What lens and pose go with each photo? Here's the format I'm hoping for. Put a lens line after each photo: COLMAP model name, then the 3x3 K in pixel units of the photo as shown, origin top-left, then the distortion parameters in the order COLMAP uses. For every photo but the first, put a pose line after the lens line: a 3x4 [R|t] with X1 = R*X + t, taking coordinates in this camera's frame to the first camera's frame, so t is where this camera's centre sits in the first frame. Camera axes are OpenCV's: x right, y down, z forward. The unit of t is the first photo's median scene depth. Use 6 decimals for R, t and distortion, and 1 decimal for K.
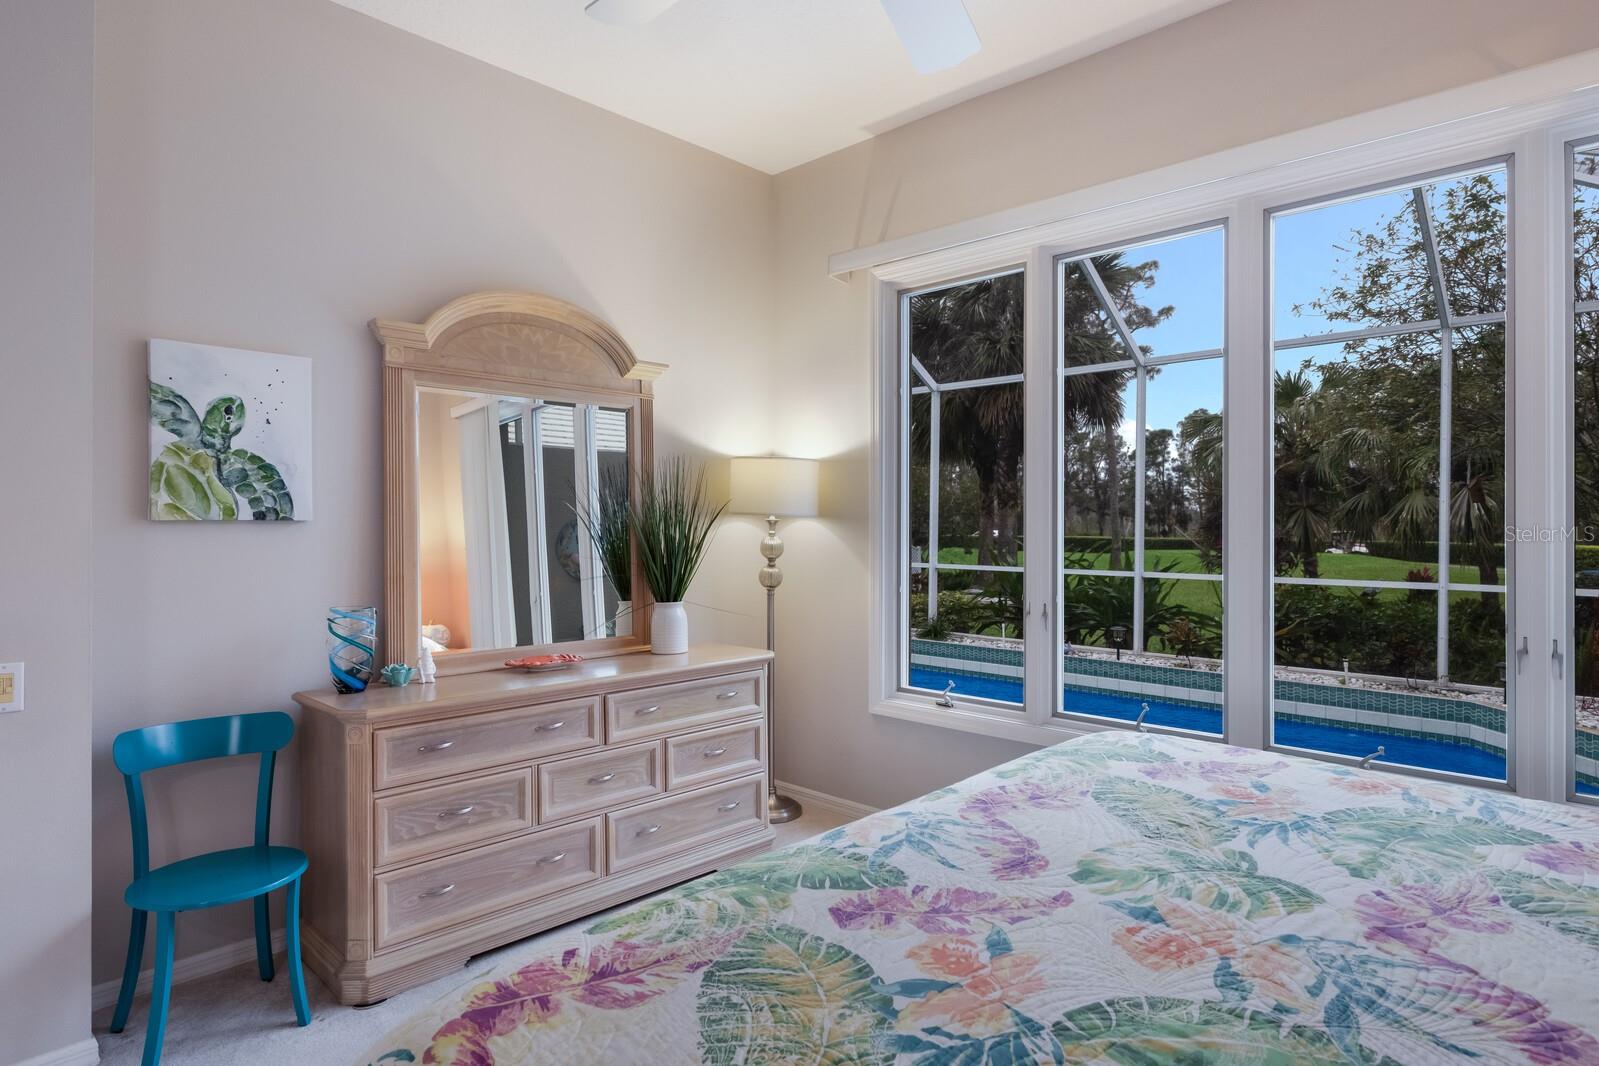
lens RADIAL K [[877.5, 0, 804.2], [0, 877.5, 523.4], [0, 0, 1]] dist [-0.001819, -0.000599]
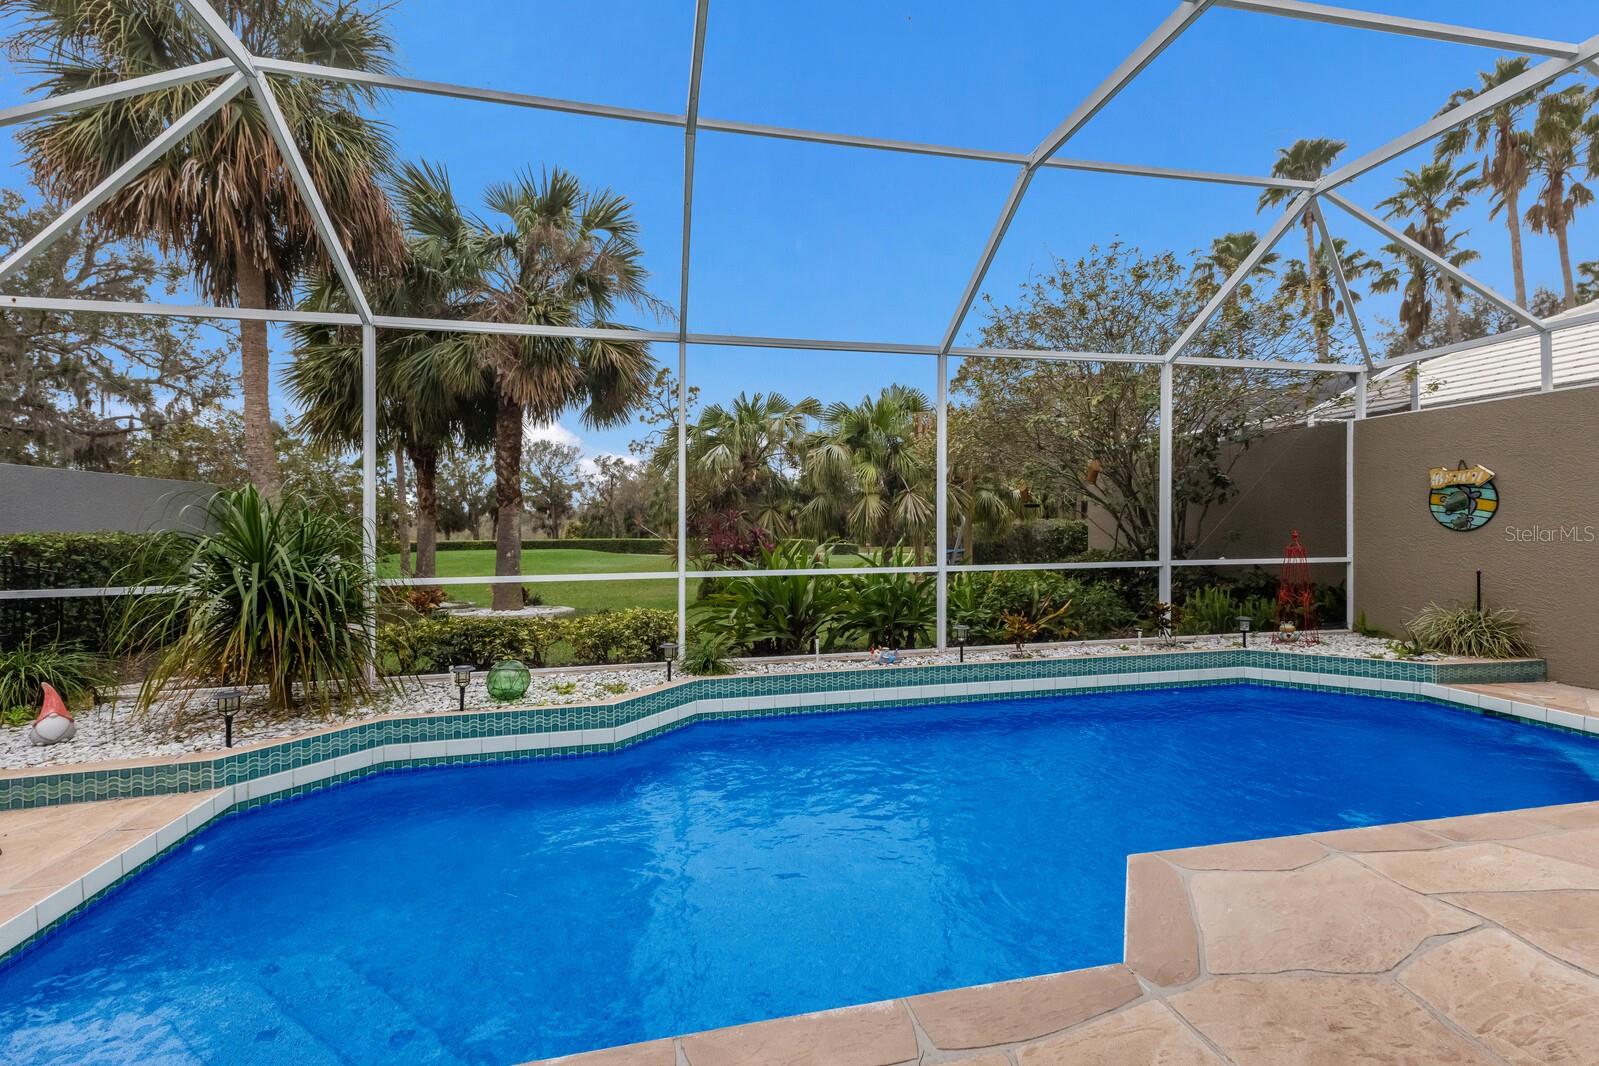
lens RADIAL K [[704.8, 0, 806.2], [0, 704.8, 528.7], [0, 0, 1]] dist [0.024118, -0.000275]
pose [[0.555390, -0.010889, 0.831518, -0.432914], [0.009276, 0.999933, 0.006899, 0.008213], [-0.831538, 0.003882, 0.555454, 0.853552]]
